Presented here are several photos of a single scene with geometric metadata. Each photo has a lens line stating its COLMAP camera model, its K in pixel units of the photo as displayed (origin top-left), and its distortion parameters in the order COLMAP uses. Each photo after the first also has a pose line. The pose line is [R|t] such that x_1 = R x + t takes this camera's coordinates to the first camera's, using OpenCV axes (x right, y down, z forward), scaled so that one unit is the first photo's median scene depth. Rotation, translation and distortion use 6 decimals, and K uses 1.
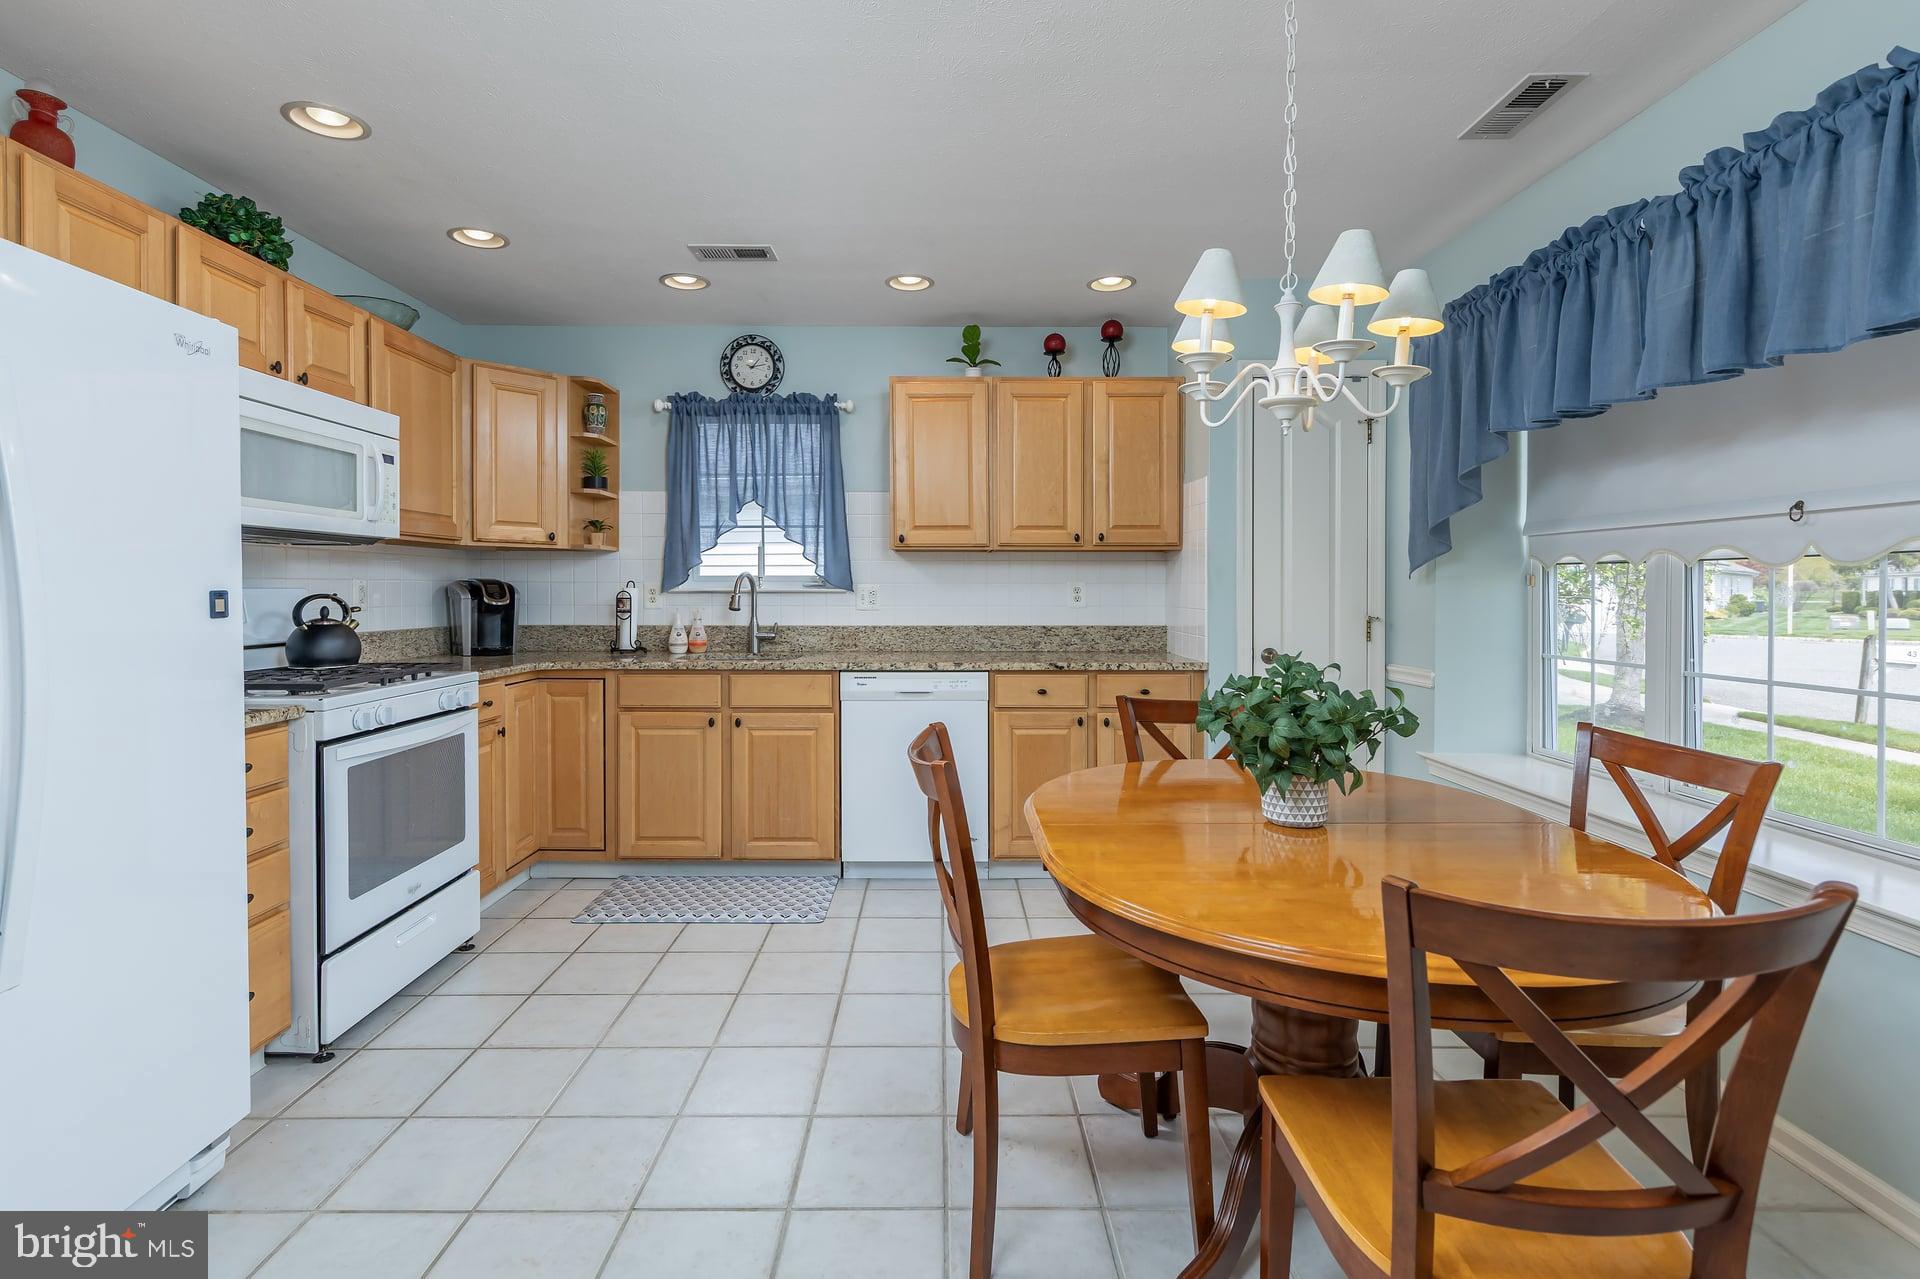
lens RADIAL K [[924.7, 0, 929.3], [0, 924.7, 602.7], [0, 0, 1]] dist [0.000458, -0.000109]
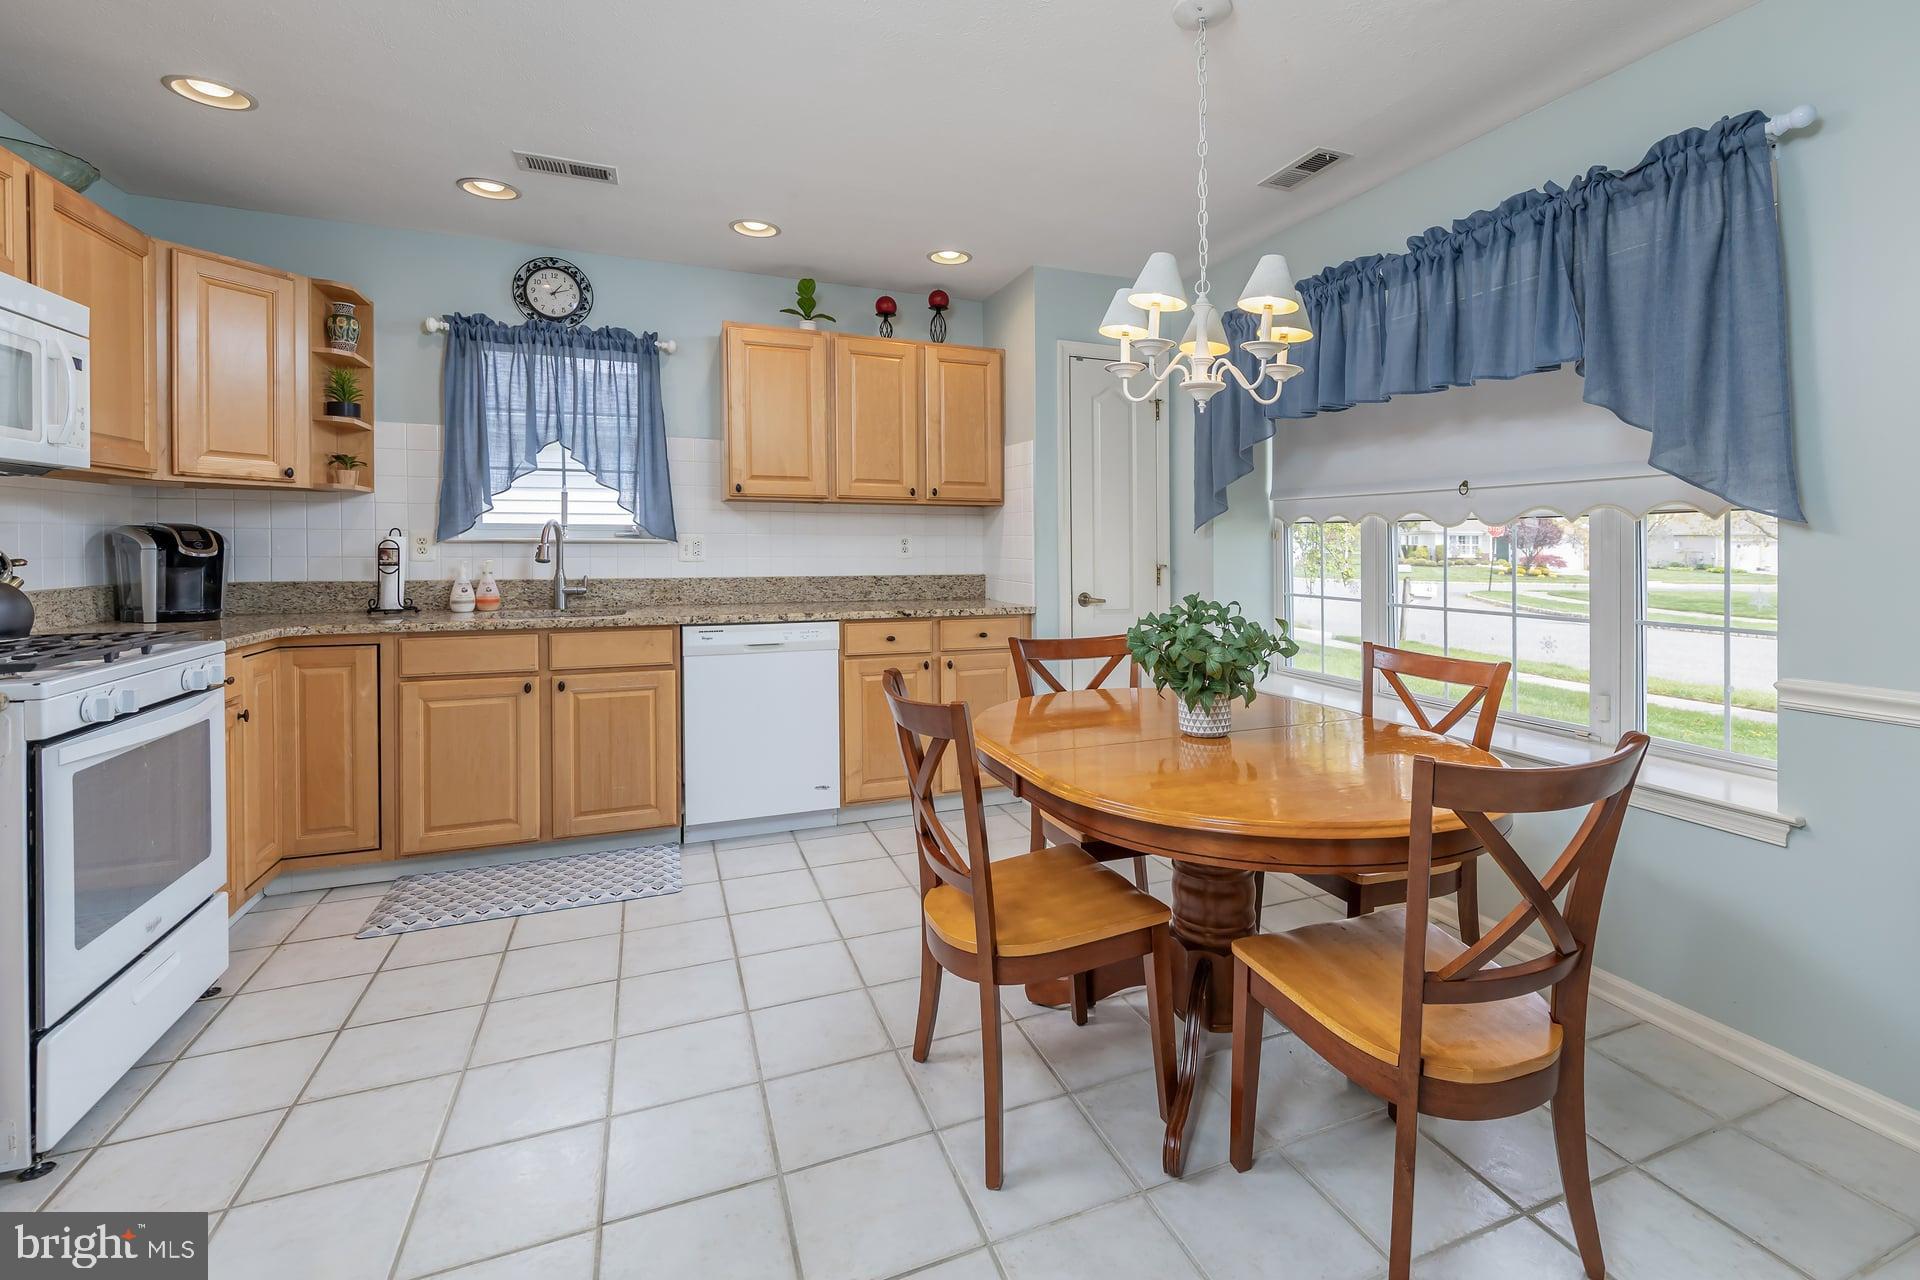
lens RADIAL K [[895.3, 0, 1026.3], [0, 895.3, 549.1], [0, 0, 1]] dist [0.000502, -0.000159]
pose [[0.911003, 0.001257, 0.412398, -0.153425], [0.001451, 0.999979, -0.006254, 0.001698], [-0.412397, 0.006296, 0.910982, 0.015485]]
